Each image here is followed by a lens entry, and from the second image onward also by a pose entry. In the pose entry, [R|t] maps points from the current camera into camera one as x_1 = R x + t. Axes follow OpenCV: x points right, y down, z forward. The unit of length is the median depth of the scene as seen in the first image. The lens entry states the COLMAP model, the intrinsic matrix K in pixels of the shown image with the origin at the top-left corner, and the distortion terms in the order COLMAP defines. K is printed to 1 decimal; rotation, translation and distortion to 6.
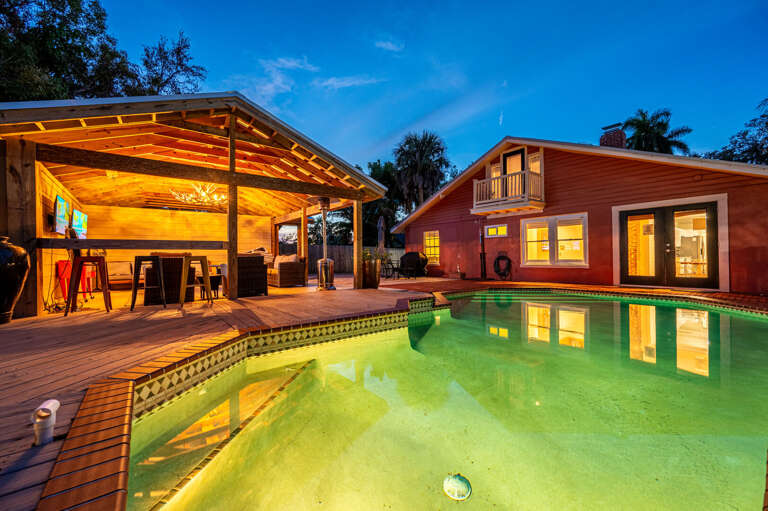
lens RADIAL K [[308.9, 0, 384.0], [0, 308.9, 255.5], [0, 0, 1]] dist [0.002434, -0.000214]
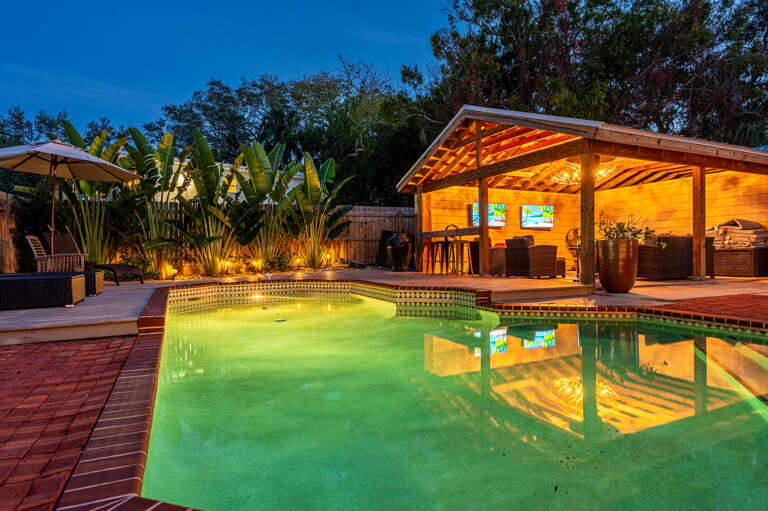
lens RADIAL K [[456.8, 0, 384.0], [0, 456.8, 255.5], [0, 0, 1]] dist [-0.001304, 0.000492]
pose [[-0.221720, 0.024591, -0.974800, 1.104564], [0.021795, 0.999557, 0.020259, 0.016551], [0.974867, -0.016754, -0.222157, 0.874695]]
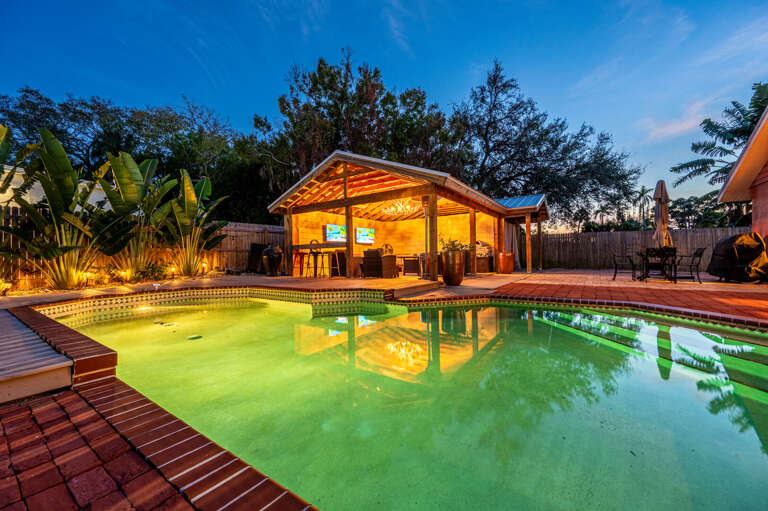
lens RADIAL K [[308.9, 0, 384.0], [0, 308.9, 255.5], [0, 0, 1]] dist [0.002434, -0.000214]
pose [[0.297600, 0.002724, -0.954687, 0.933811], [0.021744, 0.999717, 0.009630, 0.012278], [0.954443, -0.023625, 0.297457, 0.600995]]
